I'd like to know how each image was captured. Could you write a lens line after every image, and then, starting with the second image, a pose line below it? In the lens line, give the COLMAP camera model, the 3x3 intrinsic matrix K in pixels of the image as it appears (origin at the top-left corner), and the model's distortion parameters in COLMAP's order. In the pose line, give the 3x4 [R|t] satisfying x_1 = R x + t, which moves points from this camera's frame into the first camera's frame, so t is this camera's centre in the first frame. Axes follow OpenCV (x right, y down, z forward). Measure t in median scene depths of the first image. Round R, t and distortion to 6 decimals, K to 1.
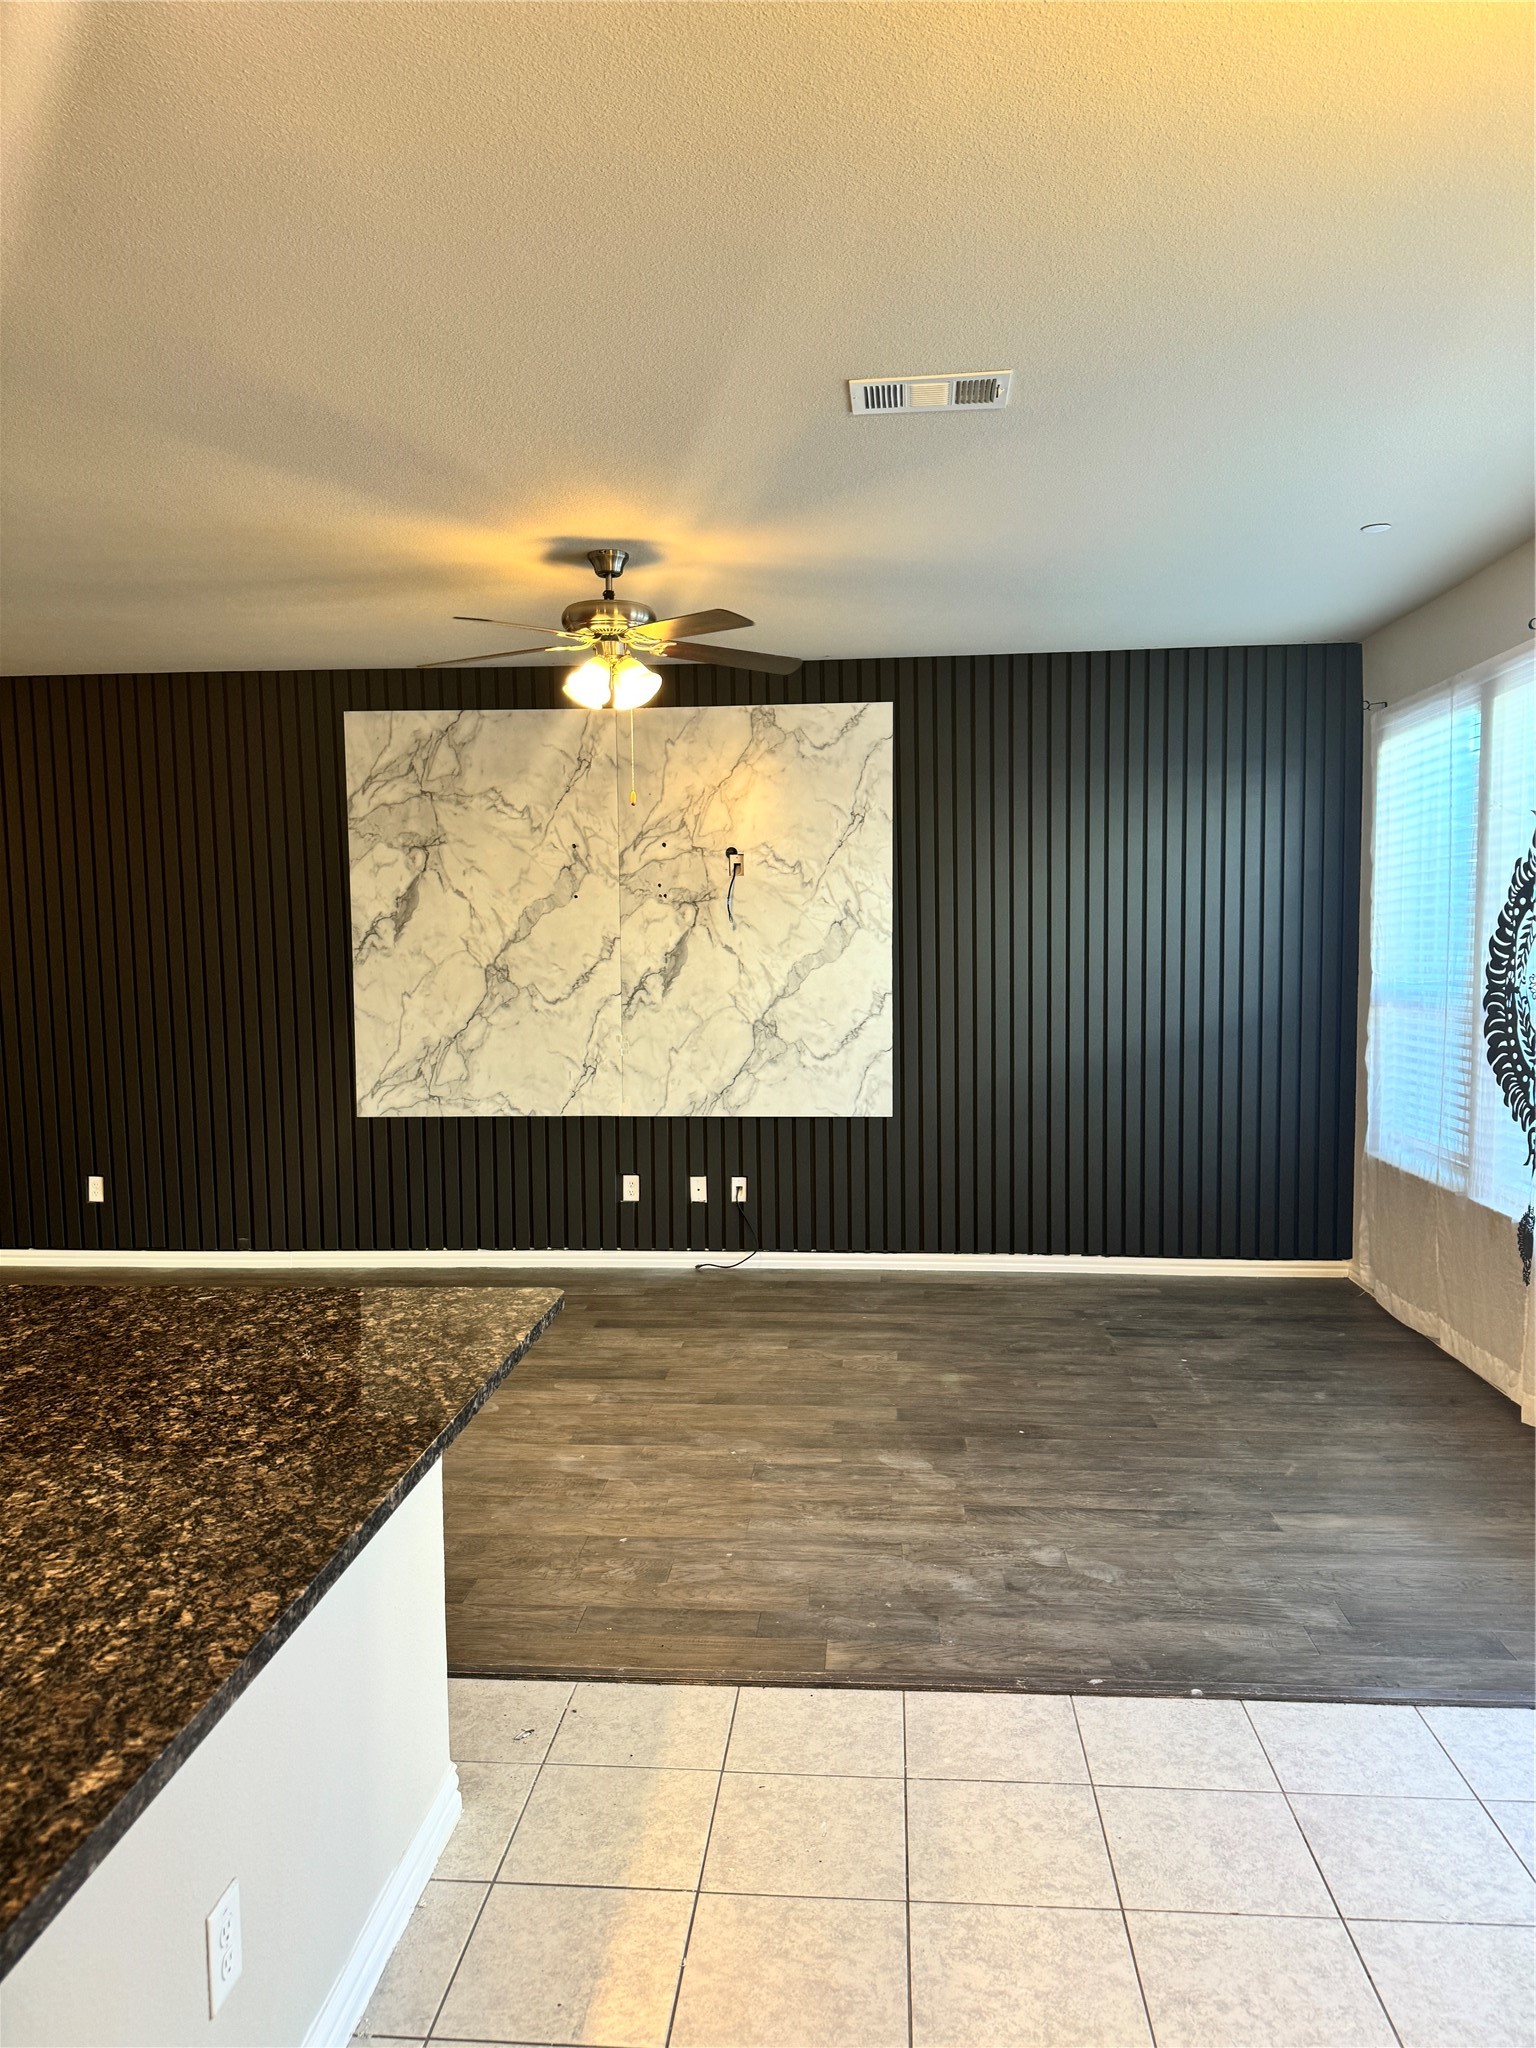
lens RADIAL K [[1464.5, 0, 768.0], [0, 1464.5, 1024.0], [0, 0, 1]] dist [-0.002716, -0.003812]
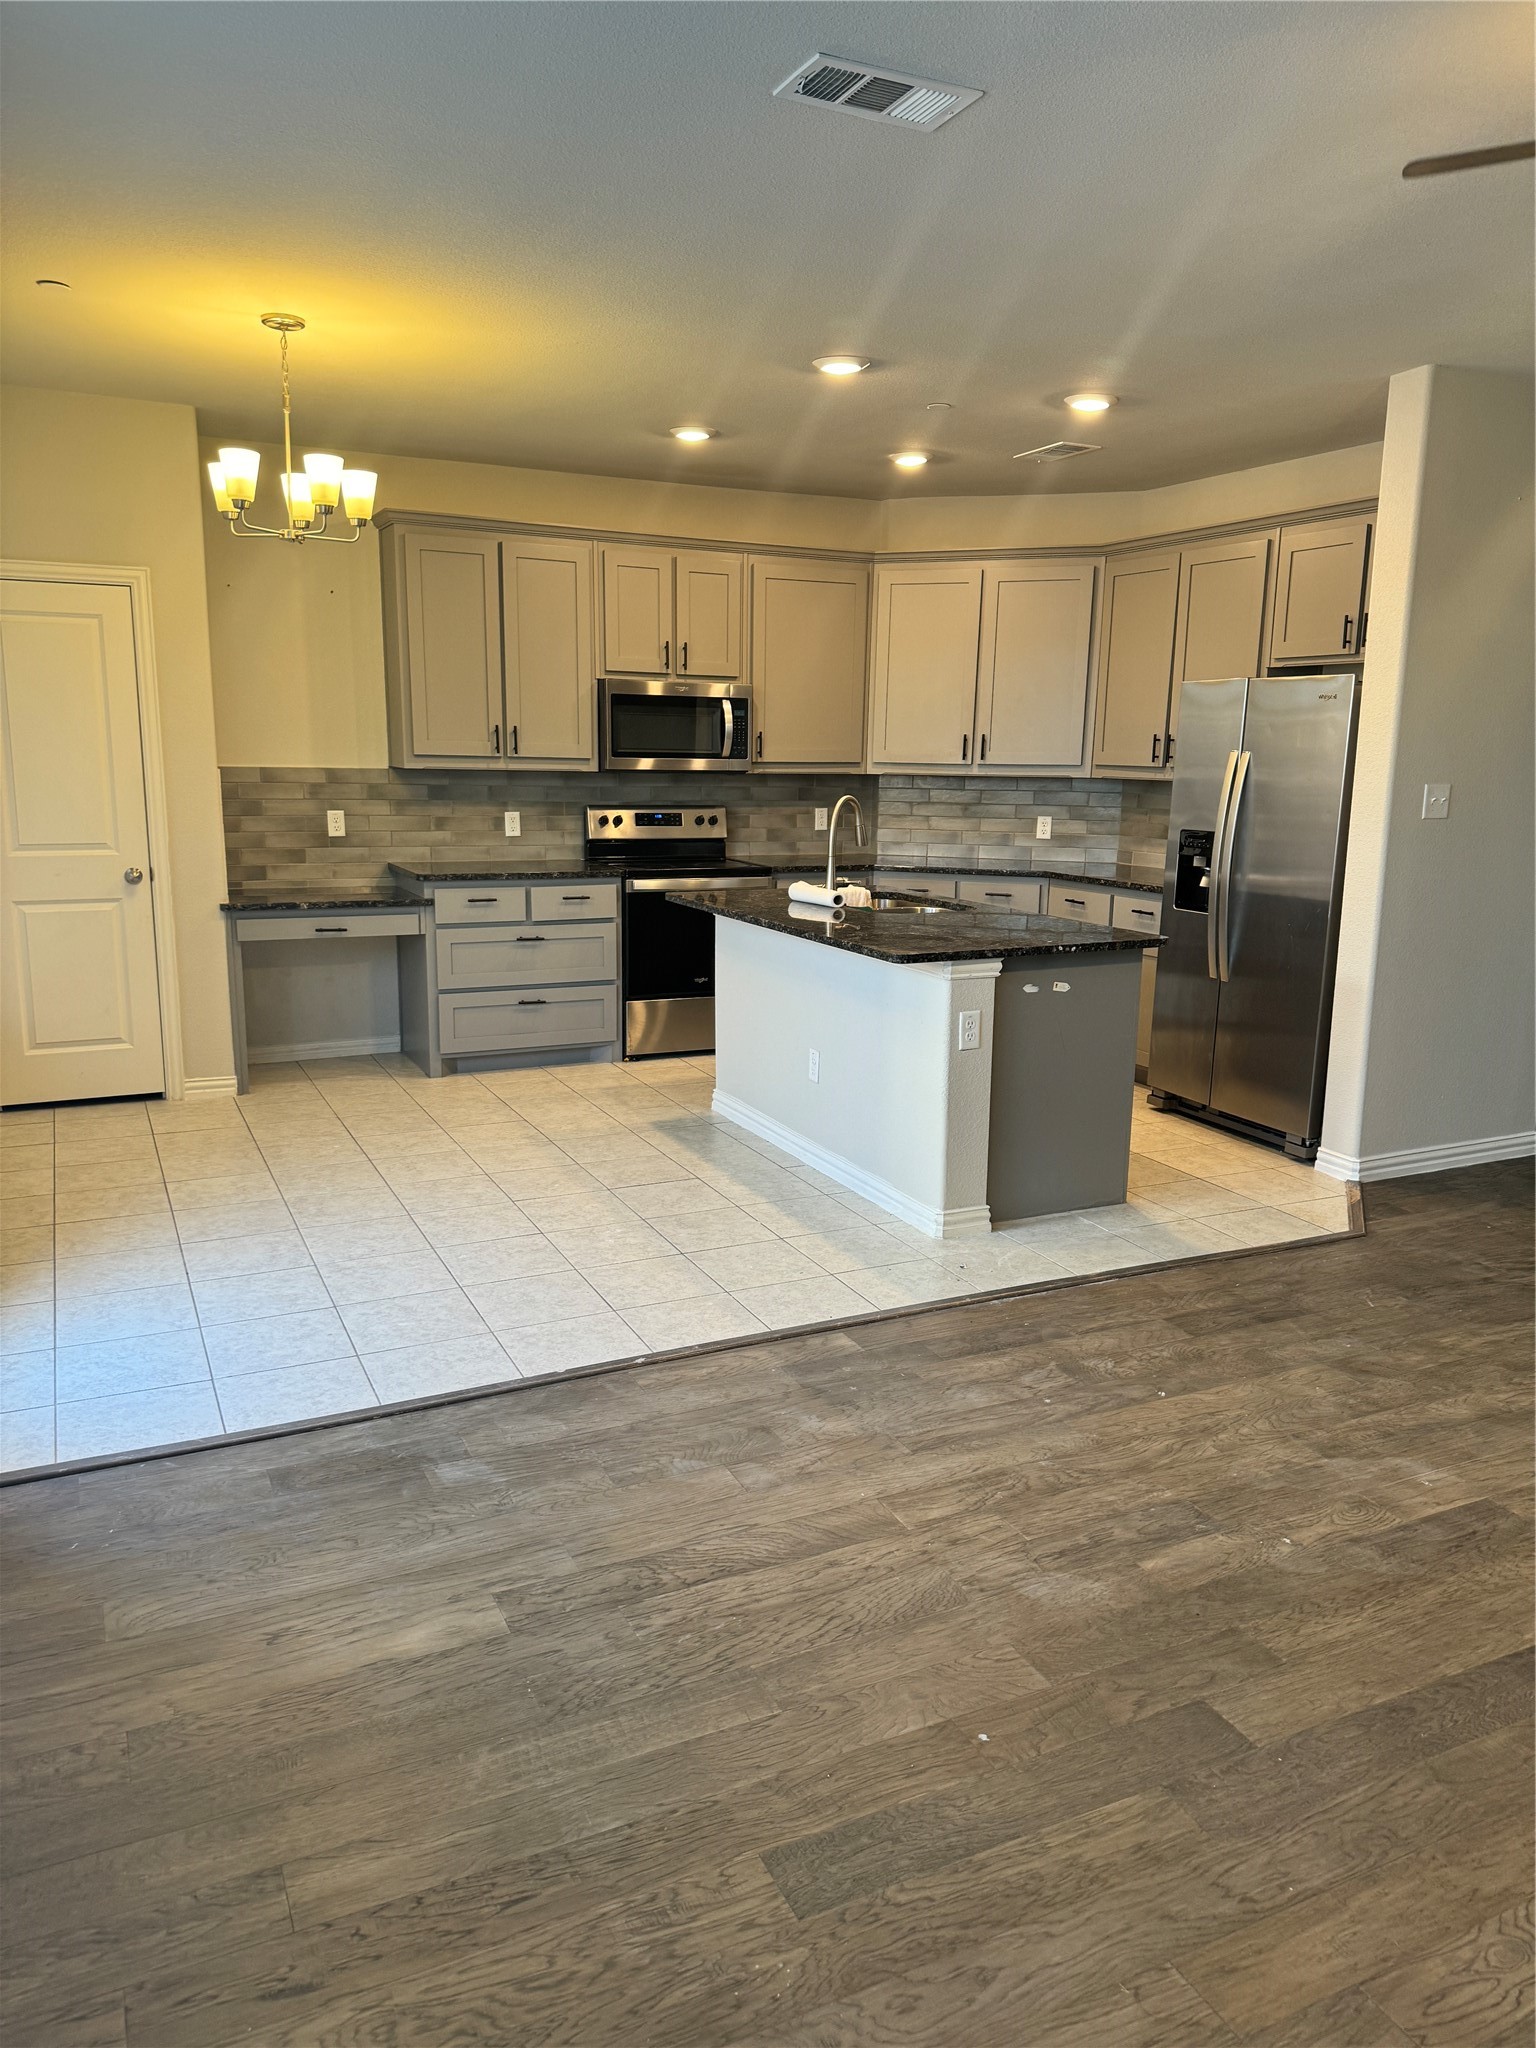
lens RADIAL K [[1423.8, 0, 768.0], [0, 1423.8, 1024.0], [0, 0, 1]] dist [0.072229, -0.000939]
pose [[-0.863866, 0.095311, -0.494623, 0.580162], [-0.042603, 0.964593, 0.260279, -0.113392], [0.501917, 0.245918, -0.829218, 1.647359]]
